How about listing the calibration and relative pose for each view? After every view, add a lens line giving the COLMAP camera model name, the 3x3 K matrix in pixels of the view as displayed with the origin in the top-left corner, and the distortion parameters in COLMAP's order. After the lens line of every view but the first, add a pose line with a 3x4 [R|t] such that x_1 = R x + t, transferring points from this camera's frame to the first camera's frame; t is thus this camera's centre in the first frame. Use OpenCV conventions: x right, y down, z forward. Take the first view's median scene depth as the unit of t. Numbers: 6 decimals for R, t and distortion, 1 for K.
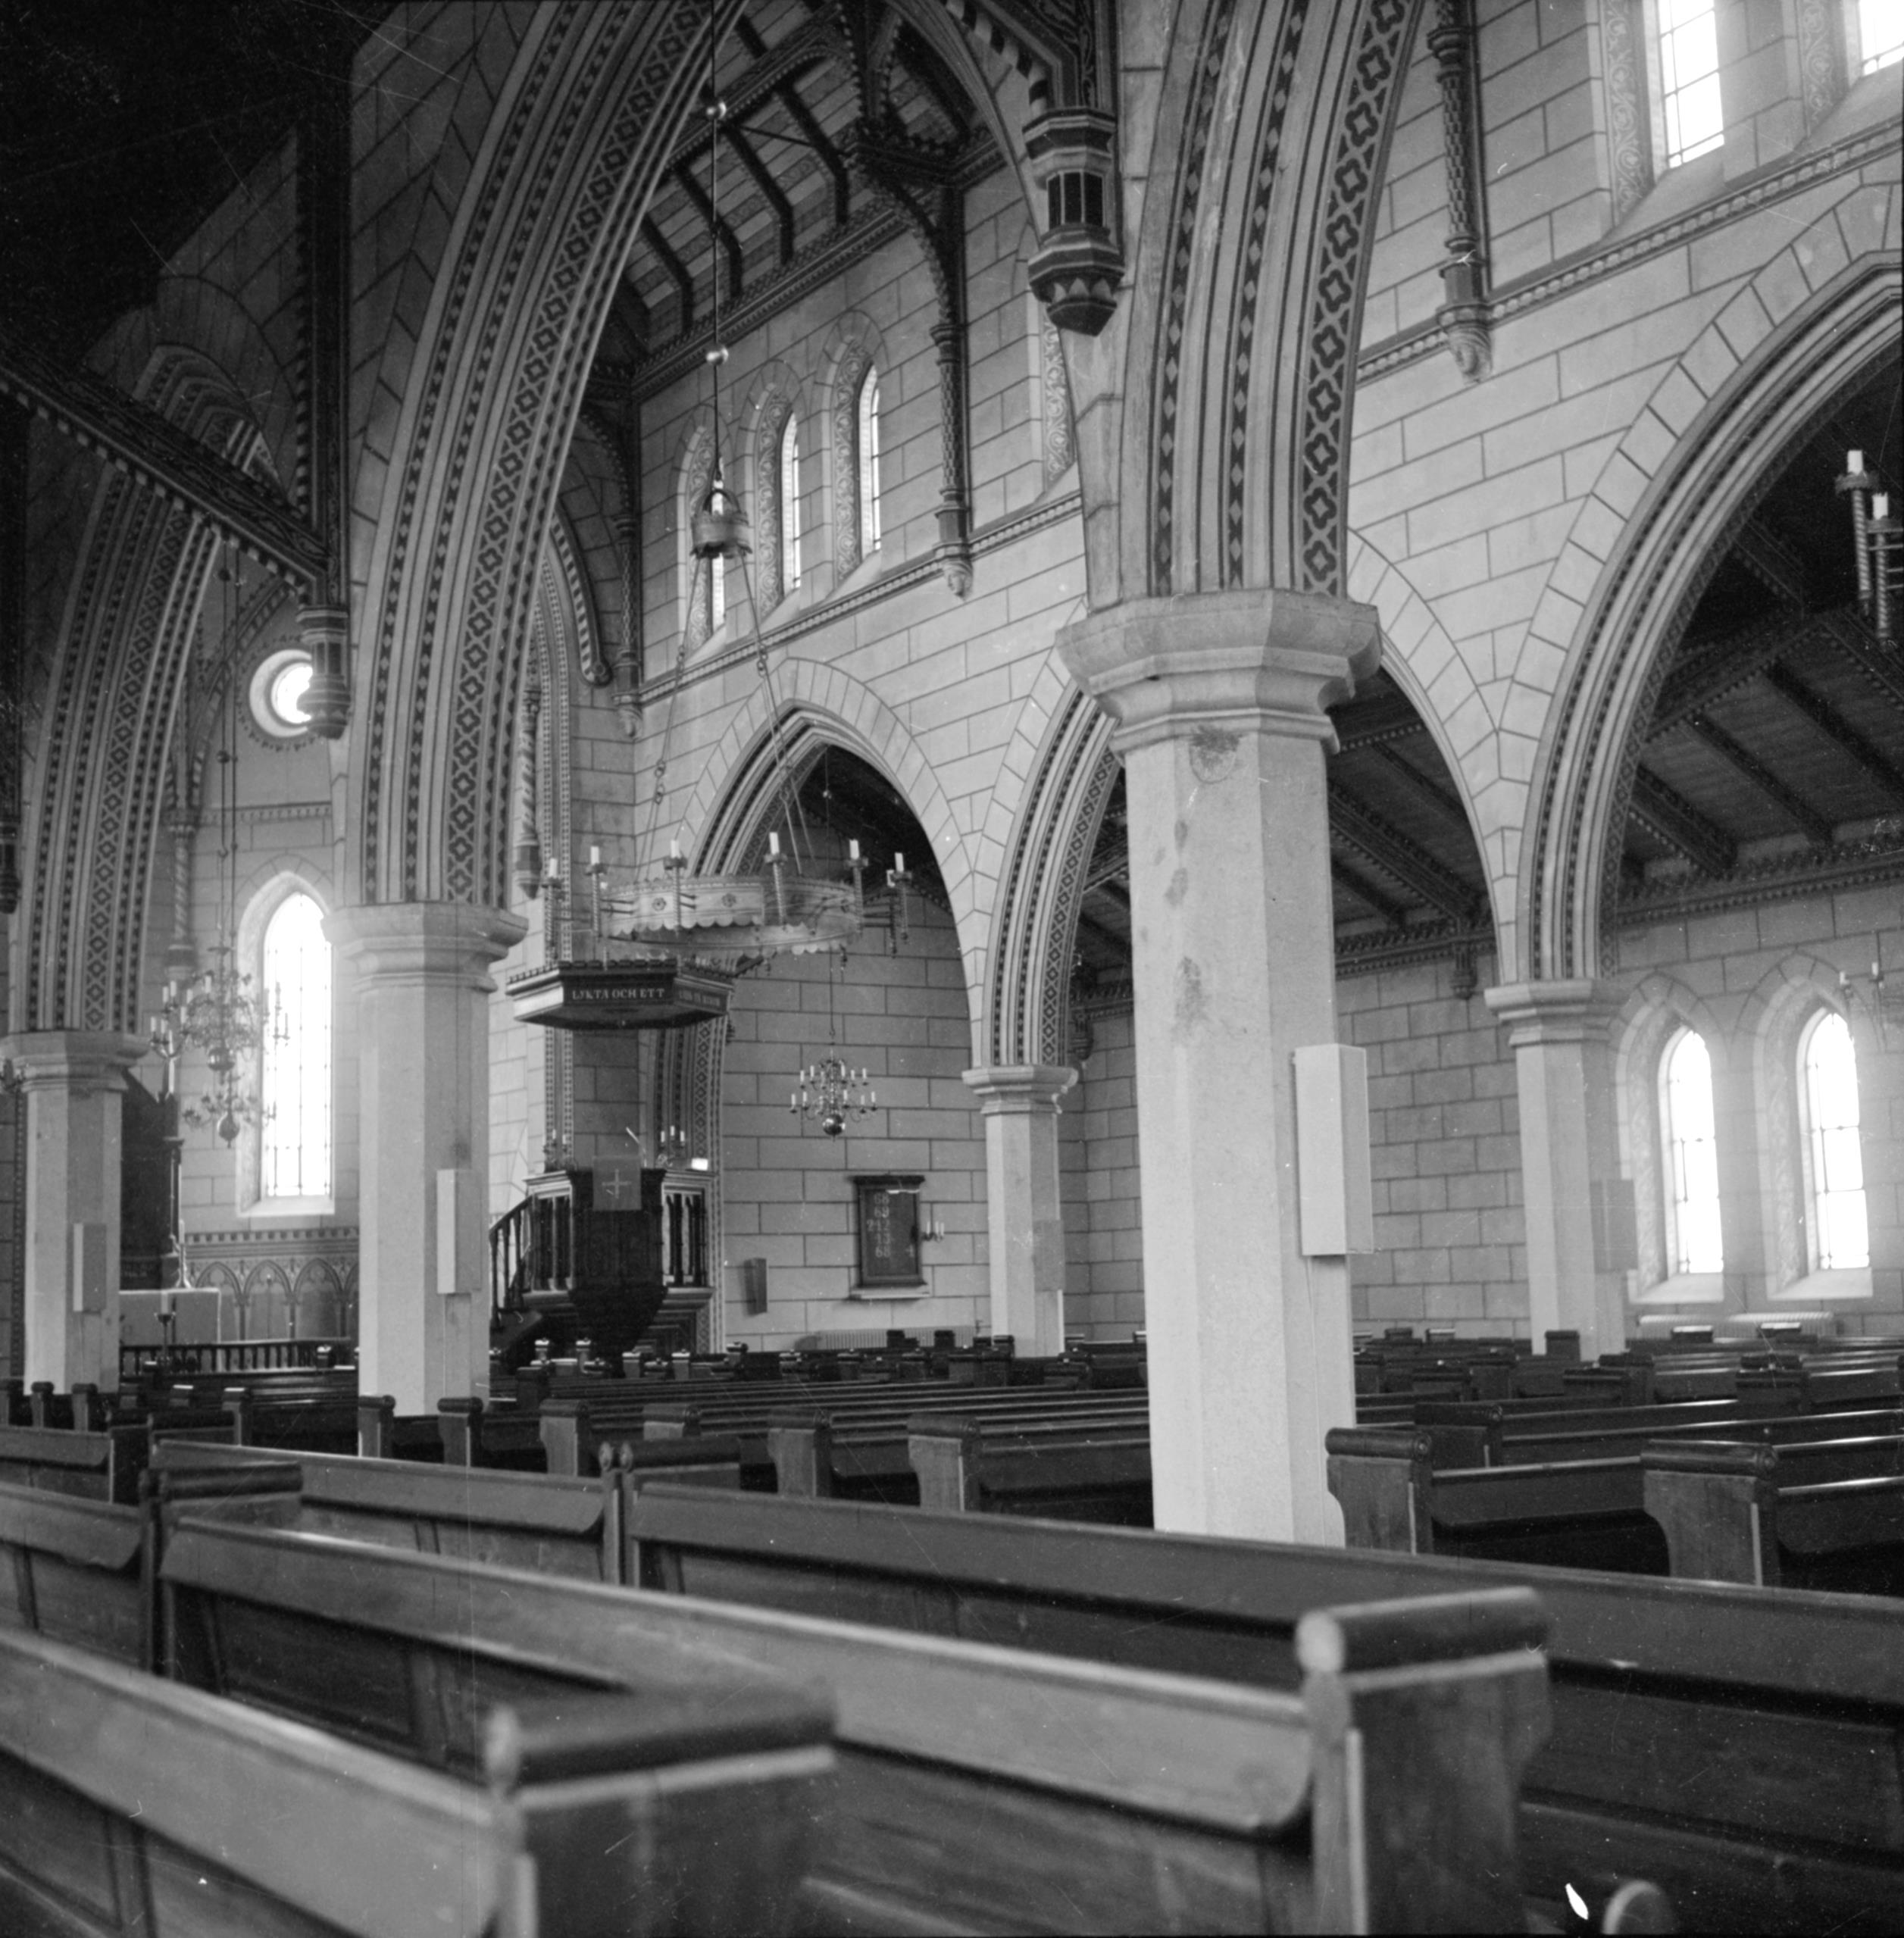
lens RADIAL K [[2558.4, 0, 1013.9], [0, 2558.4, 948.8], [0, 0, 1]] dist [-0.004070, -0.016956]
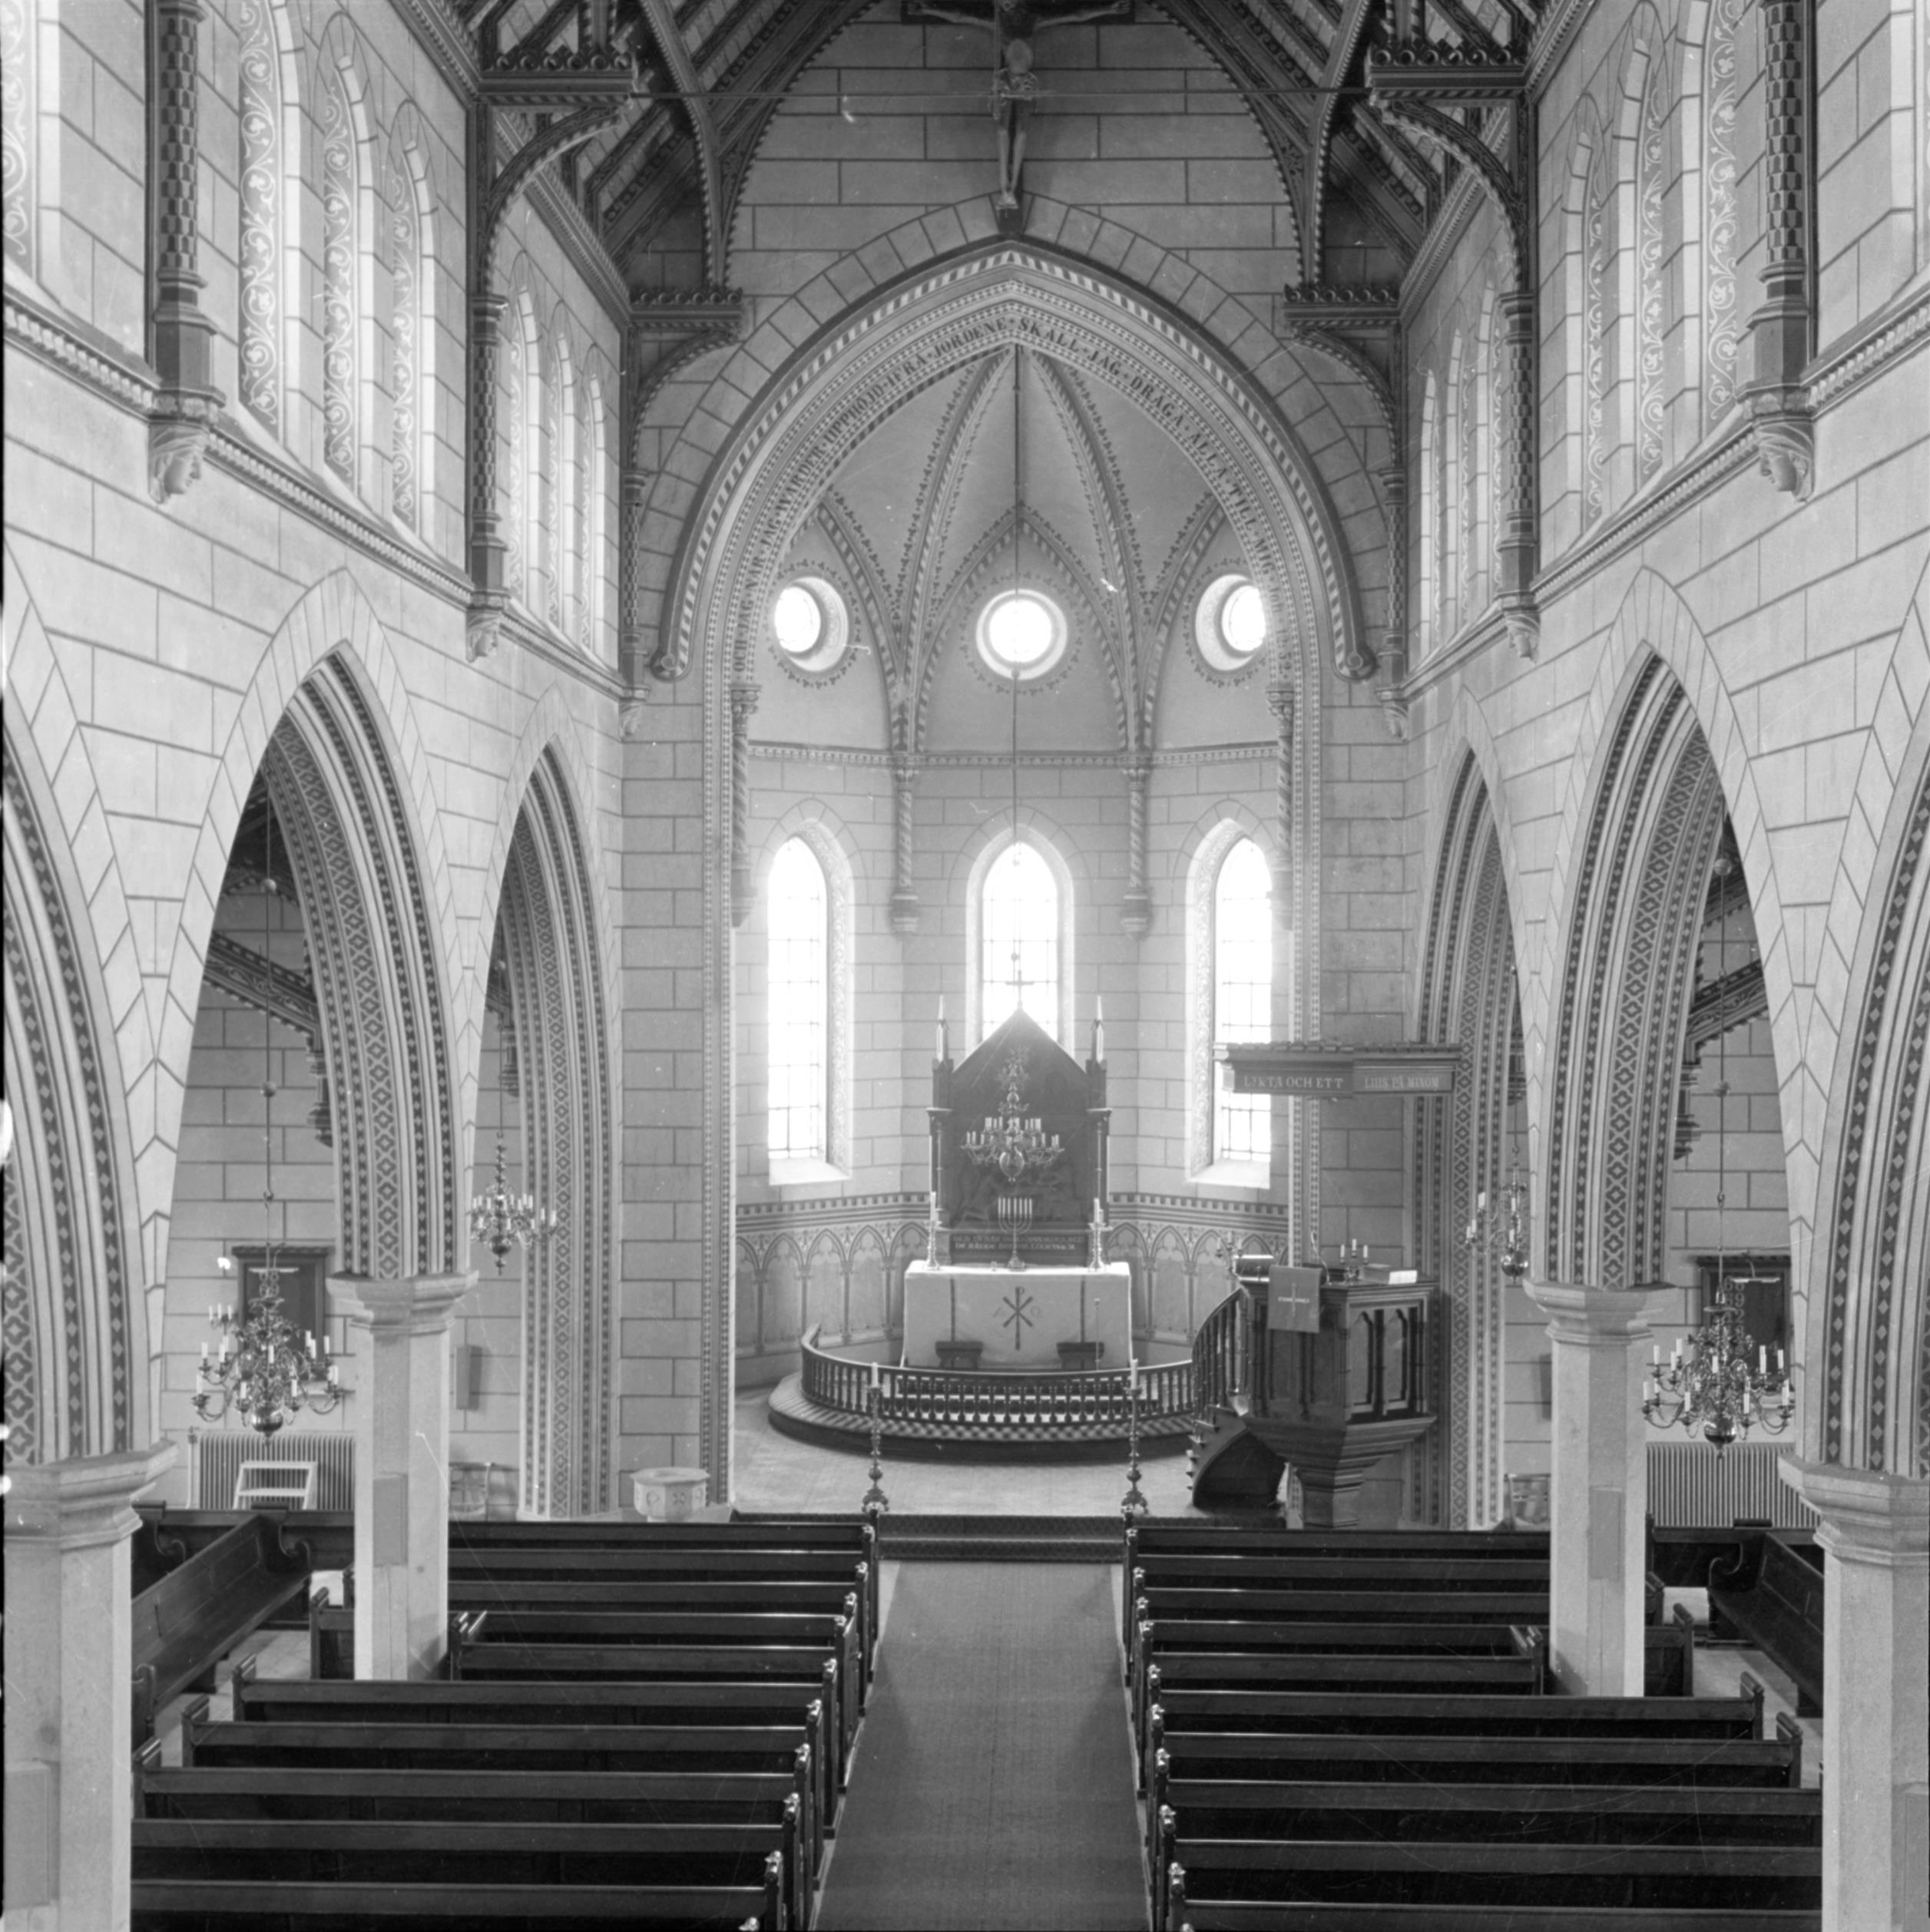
lens RADIAL K [[2603.8, 0, 965.0], [0, 2603.8, 966.0], [0, 0, 1]] dist [-0.027376, -0.032082]
pose [[0.800856, 0.032421, -0.597979, 0.254473], [0.056978, 0.989878, 0.129979, -0.128674], [0.596140, -0.138166, 0.790903, 0.223608]]
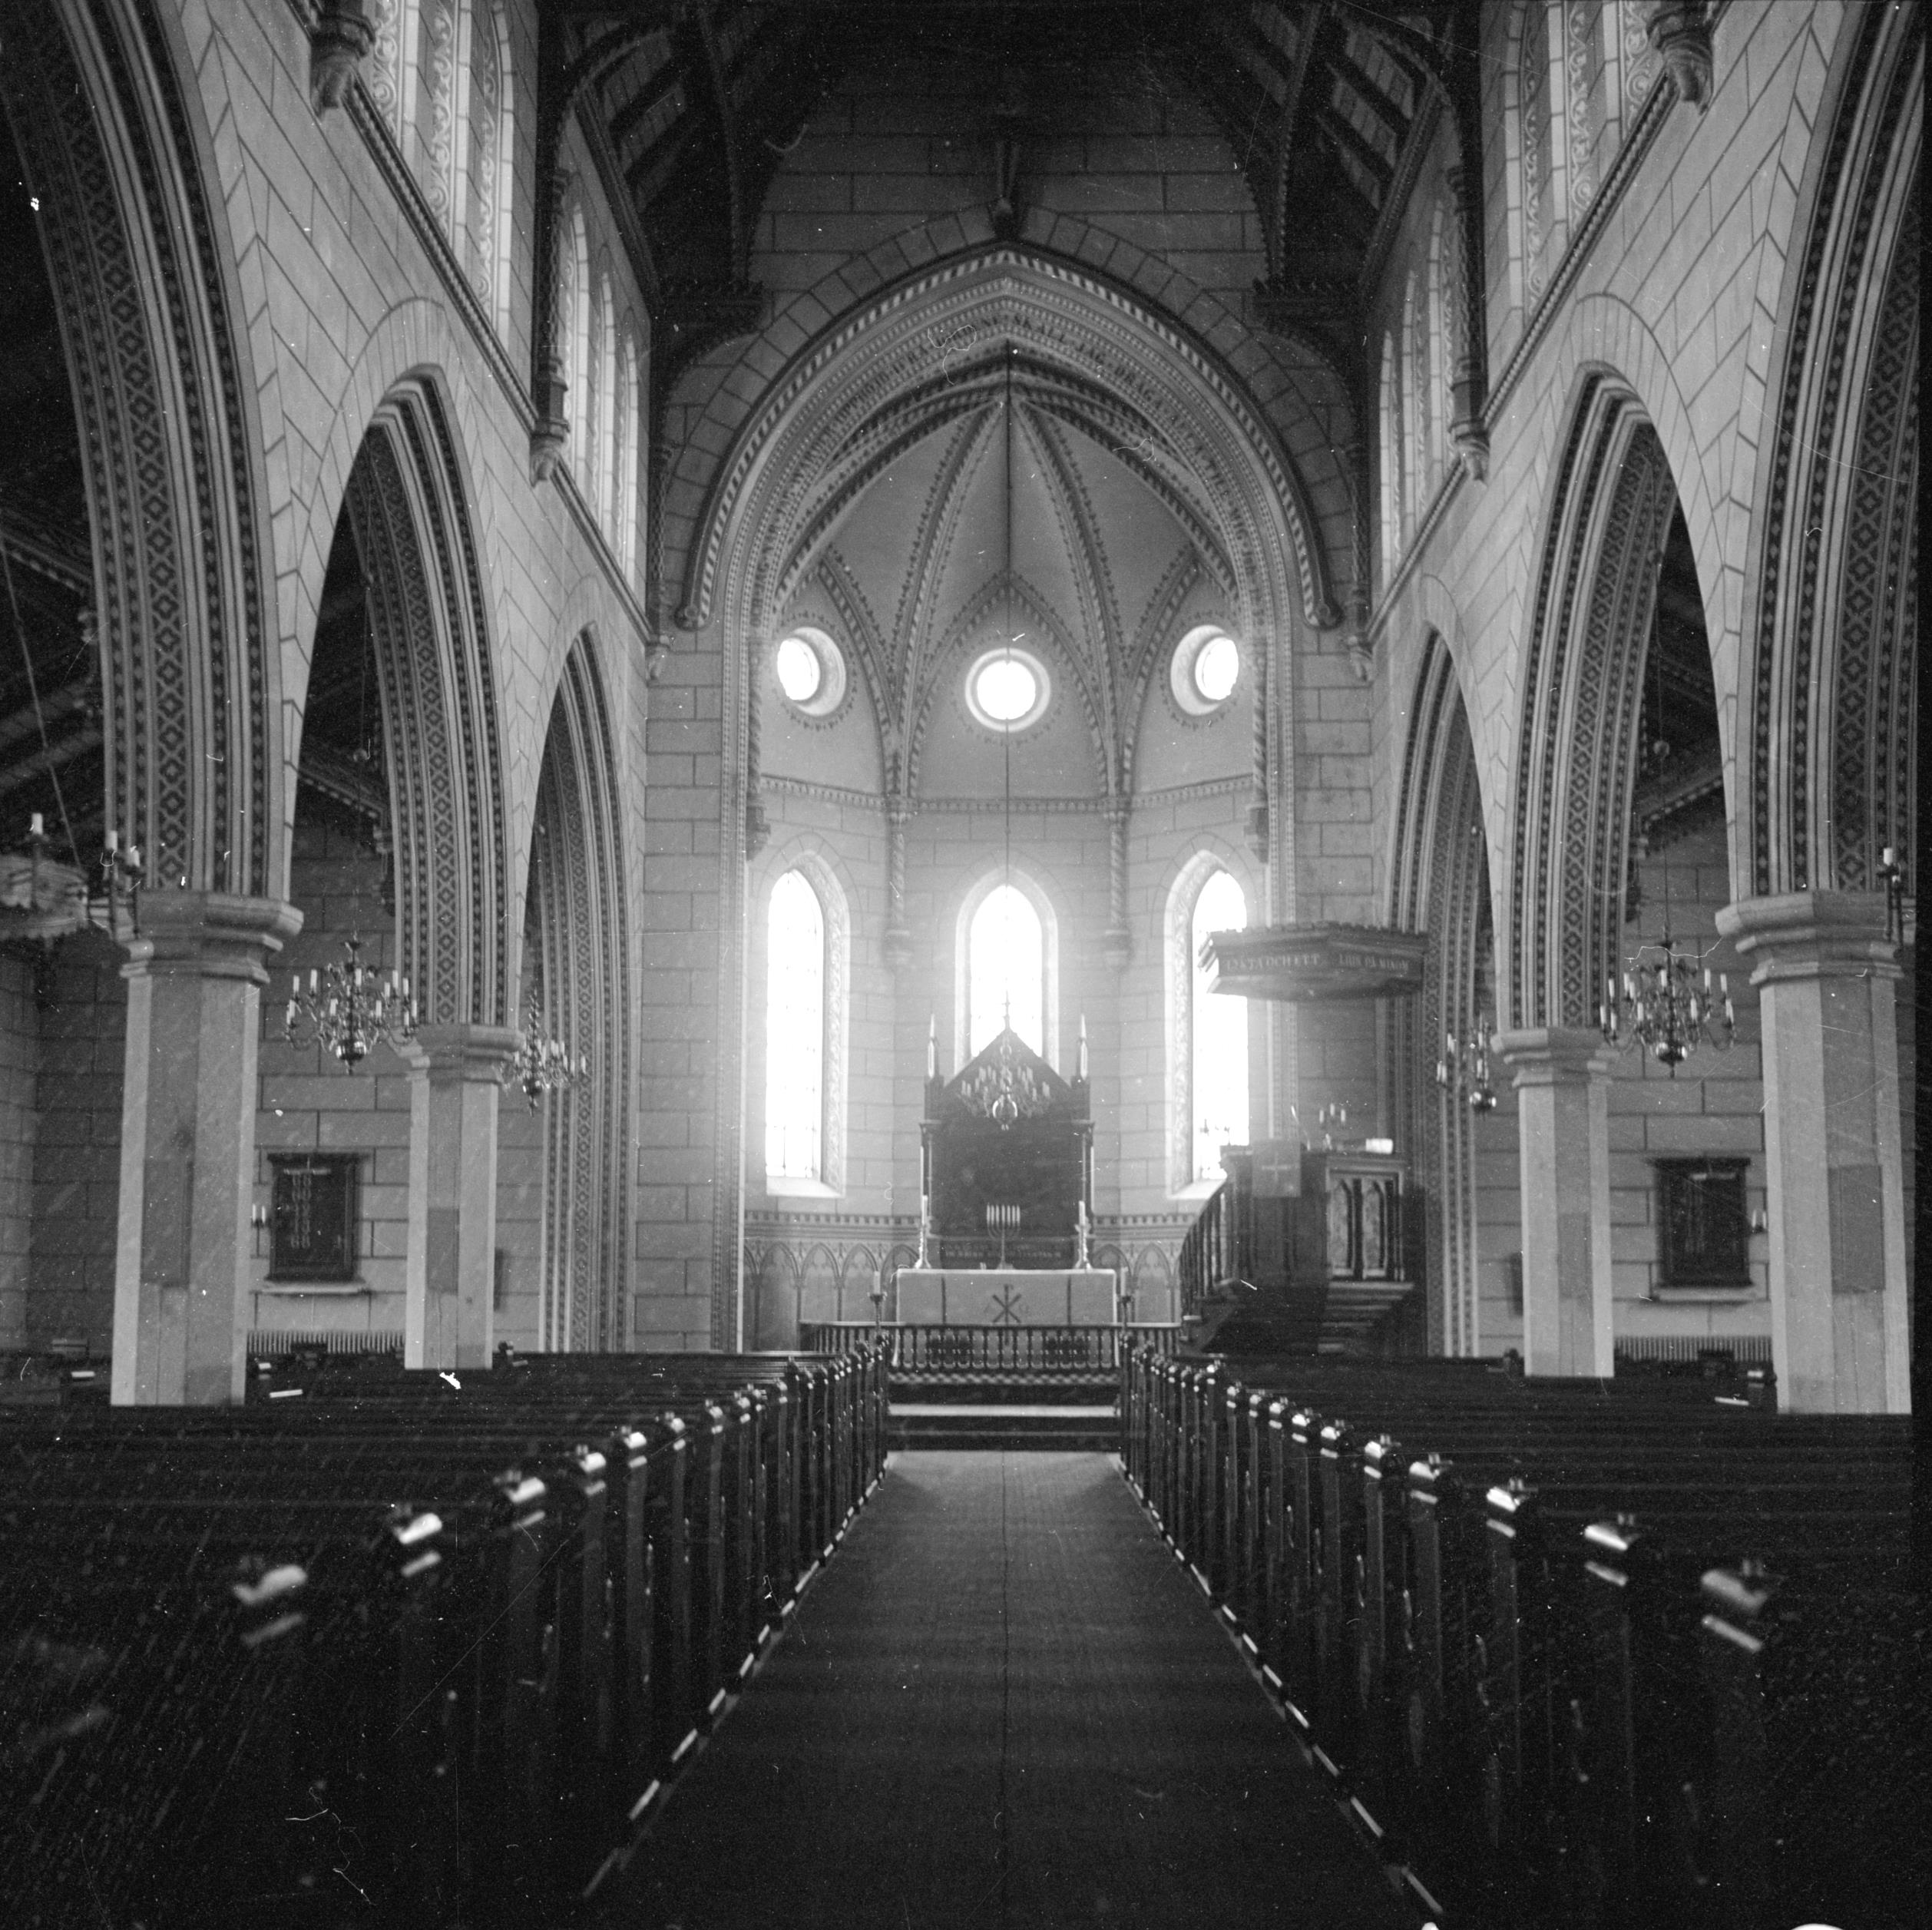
lens RADIAL K [[2608.4, 0, 931.2], [0, 2608.4, 963.1], [0, 0, 1]] dist [-0.012663, -0.015823]
pose [[0.801897, -0.044993, -0.595765, 0.280001], [0.054179, 0.998528, -0.002487, 0.012340], [0.595000, -0.030284, 0.803155, 0.154174]]
